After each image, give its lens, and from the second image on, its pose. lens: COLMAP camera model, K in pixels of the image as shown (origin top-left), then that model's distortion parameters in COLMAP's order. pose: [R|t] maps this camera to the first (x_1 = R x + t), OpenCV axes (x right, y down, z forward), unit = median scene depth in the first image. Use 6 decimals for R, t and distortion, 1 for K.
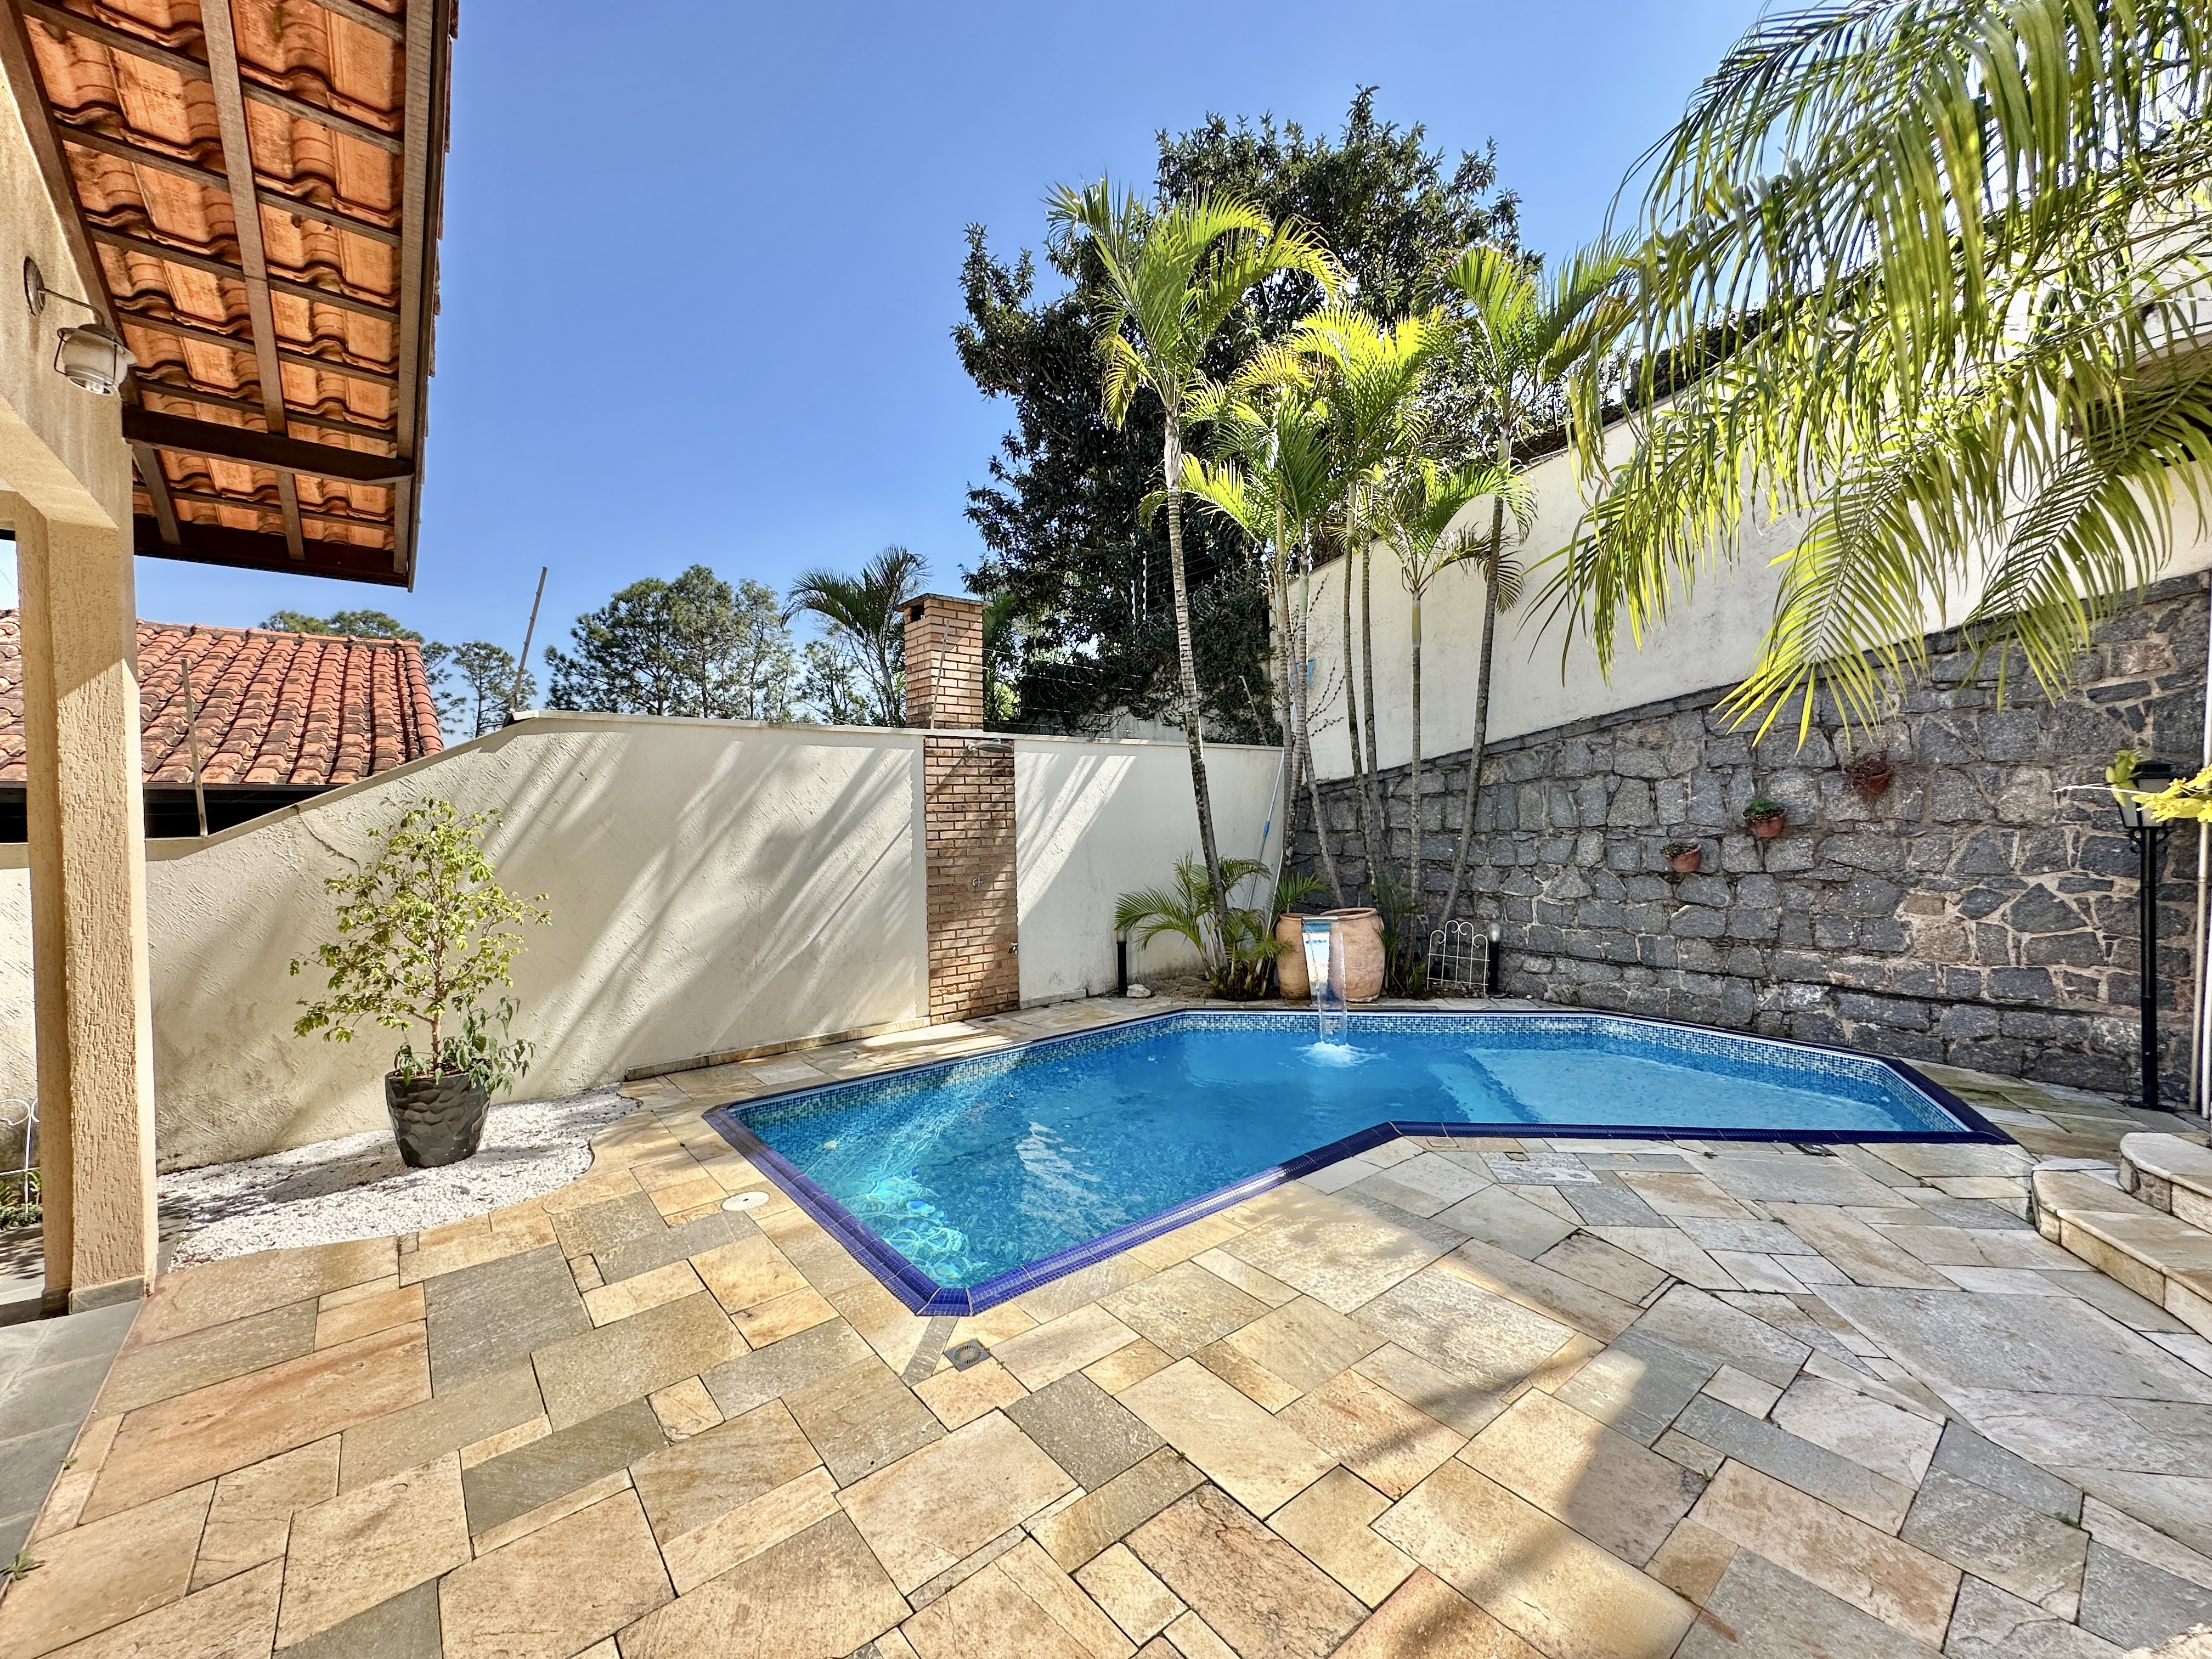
lens RADIAL K [[883.2, 0, 1107.4], [0, 883.2, 829.4], [0, 0, 1]] dist [-0.005167, 0.001220]
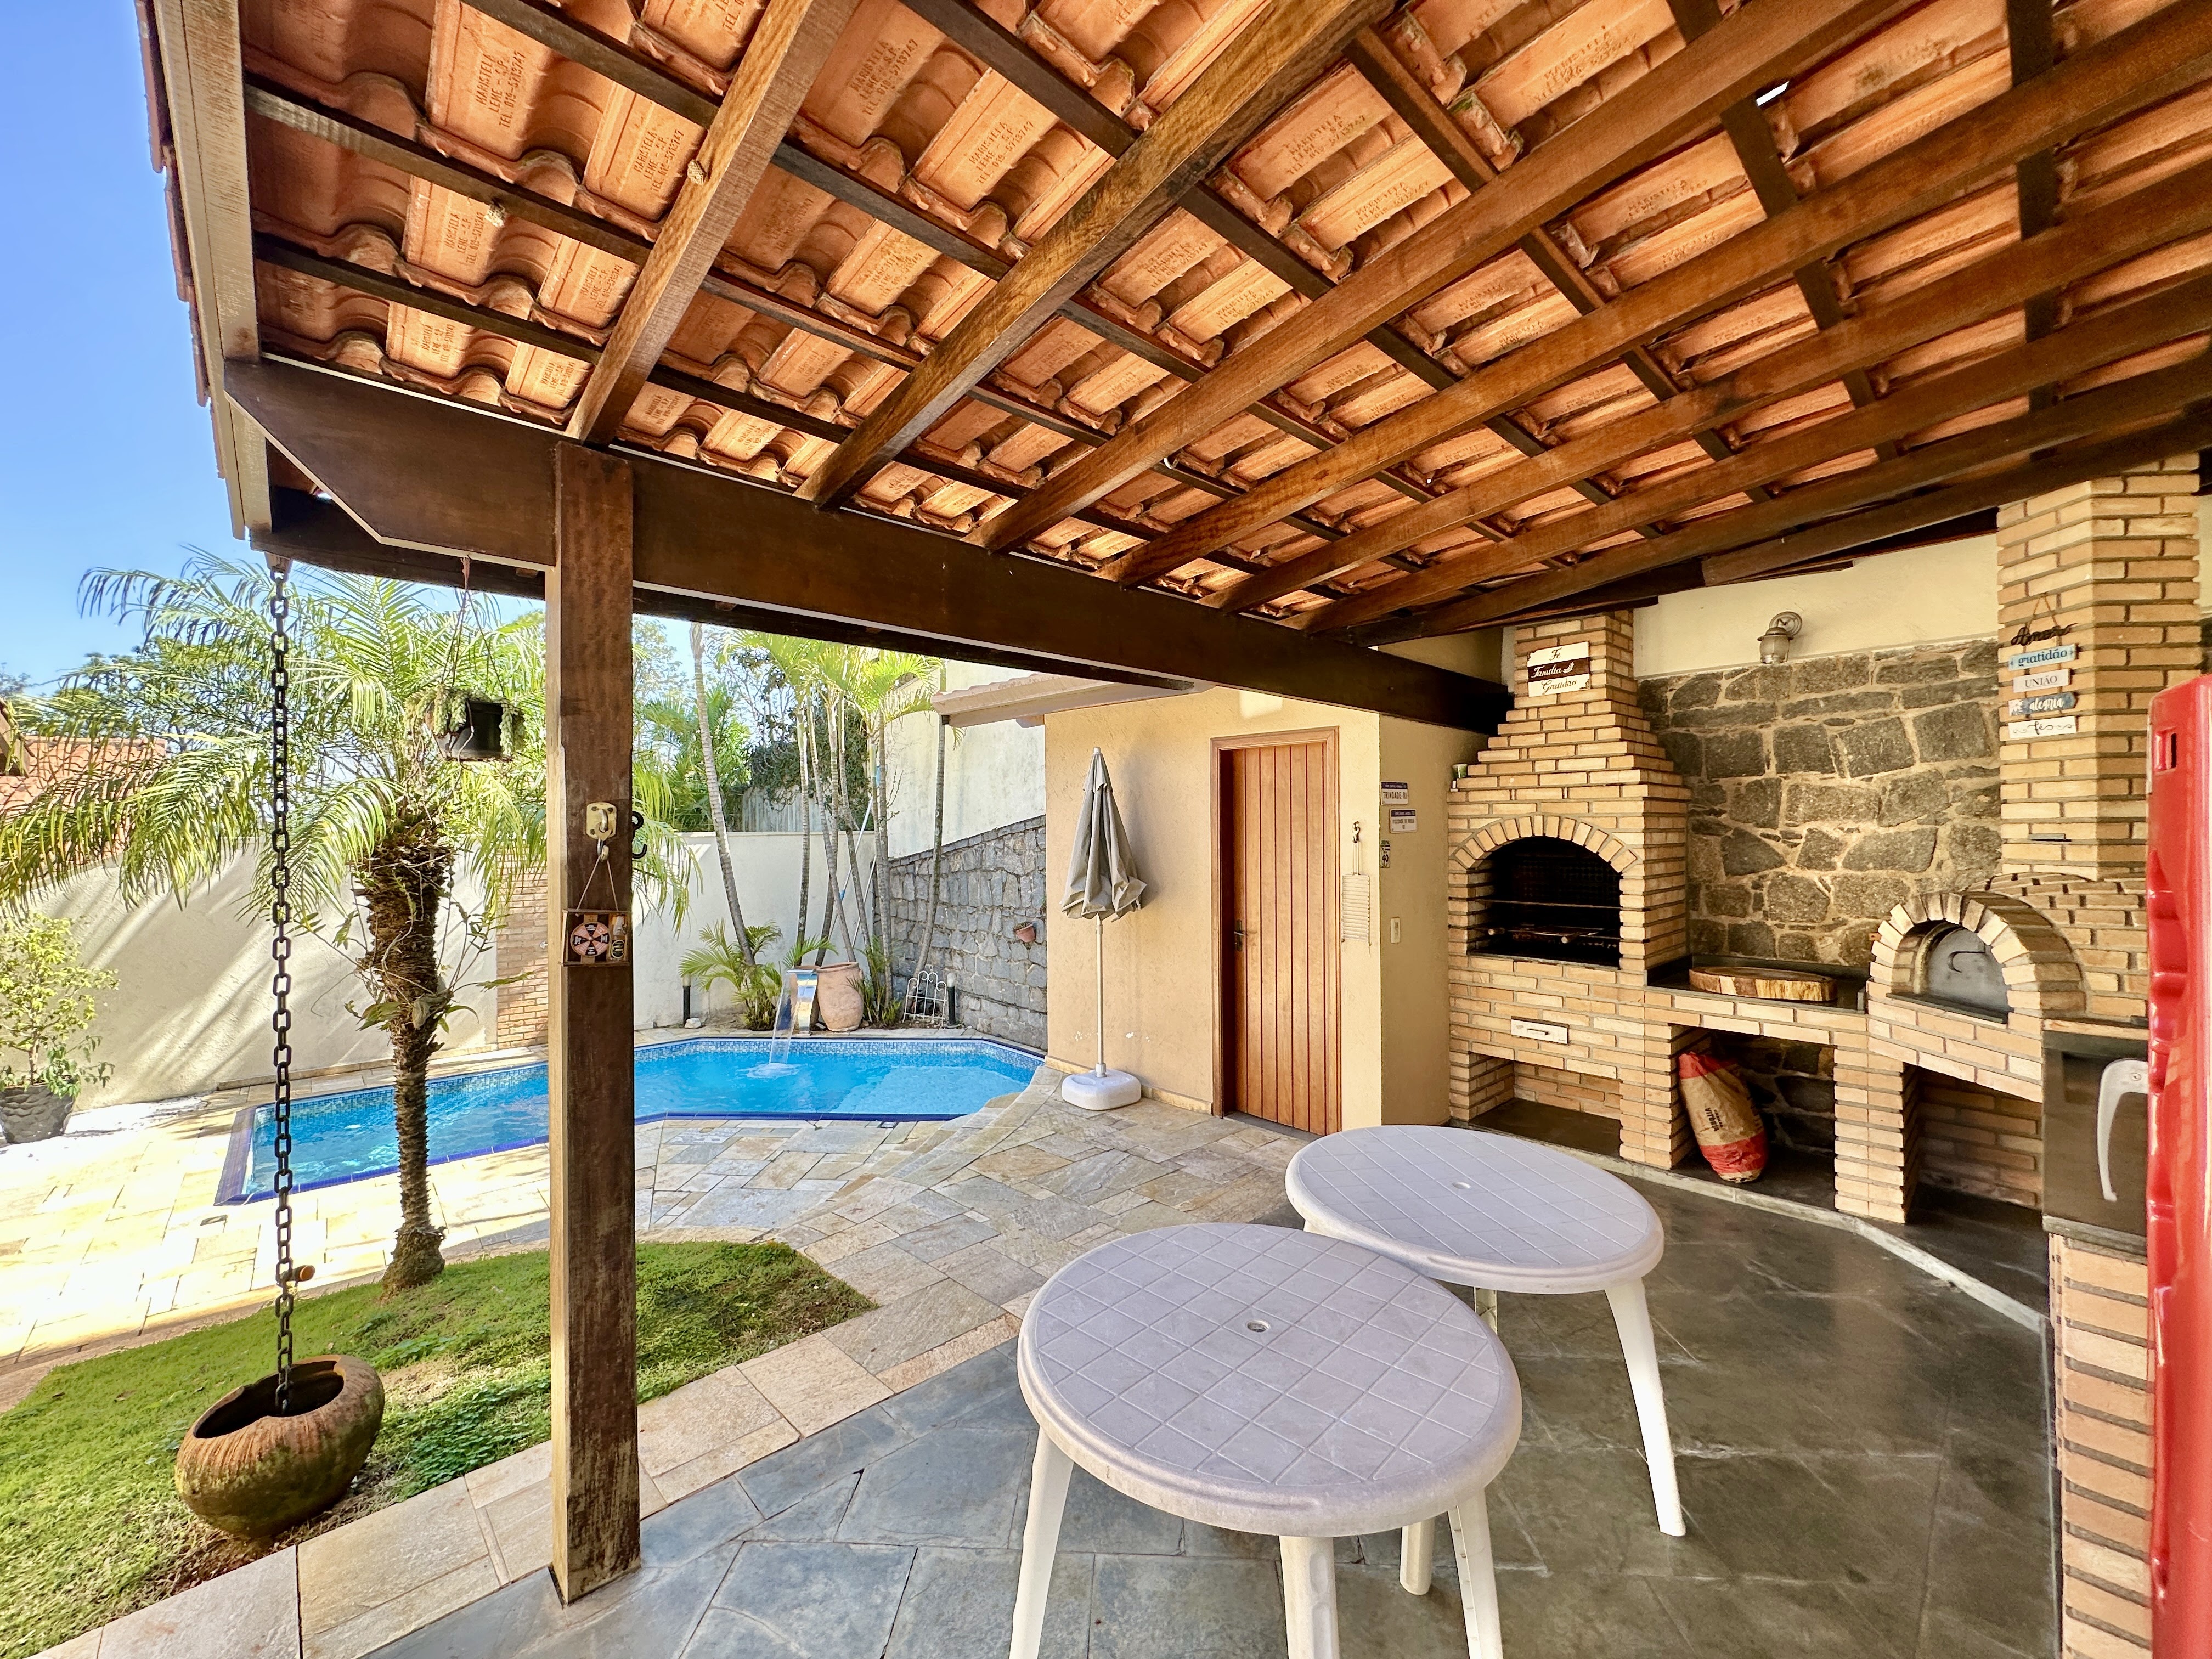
lens RADIAL K [[883.2, 0, 1107.7], [0, 883.2, 832.5], [0, 0, 1]] dist [-0.005167, 0.001220]
pose [[0.998499, 0.008852, 0.054051, 0.672554], [-0.008002, 0.999841, -0.015923, -0.103126], [-0.054184, 0.015466, 0.998411, -0.429300]]
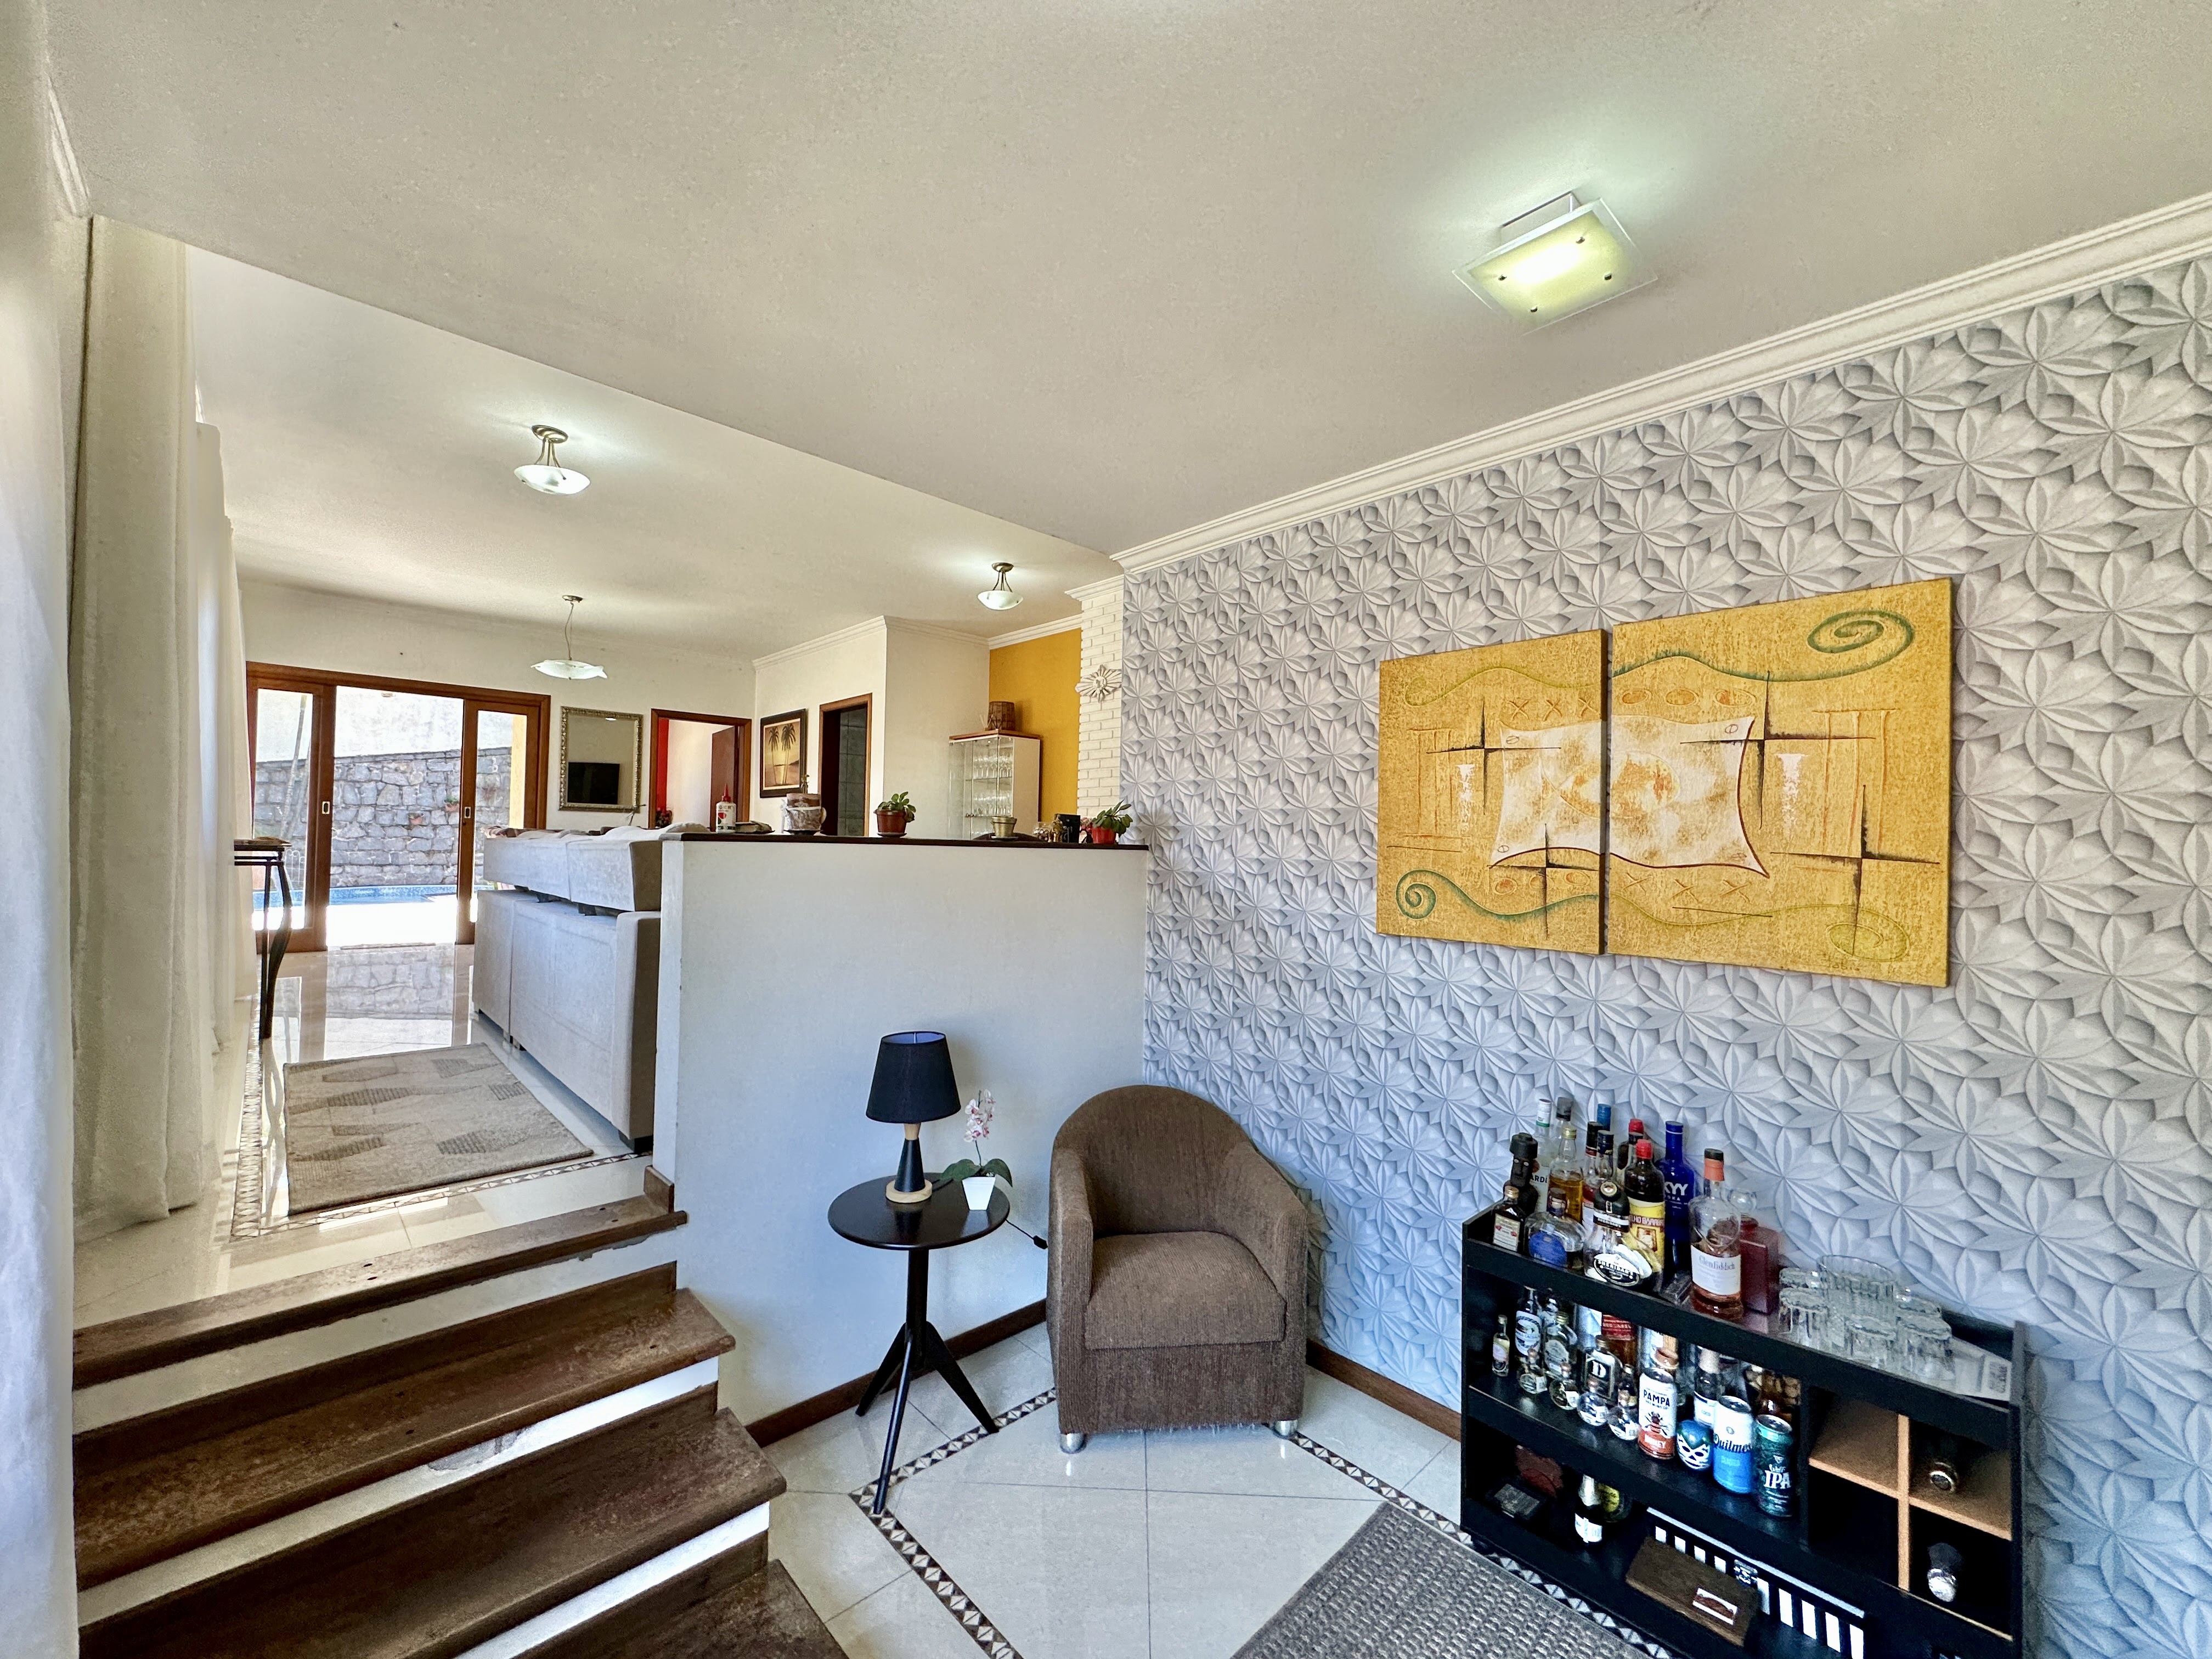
lens RADIAL K [[883.2, 0, 1103.4], [0, 883.2, 832.8], [0, 0, 1]] dist [-0.005167, 0.001220]
pose [[-0.068130, 0.029072, 0.997253, -1.835979], [-0.006292, 0.999543, -0.029568, 0.126001], [-0.997657, -0.008289, -0.067916, -0.712084]]
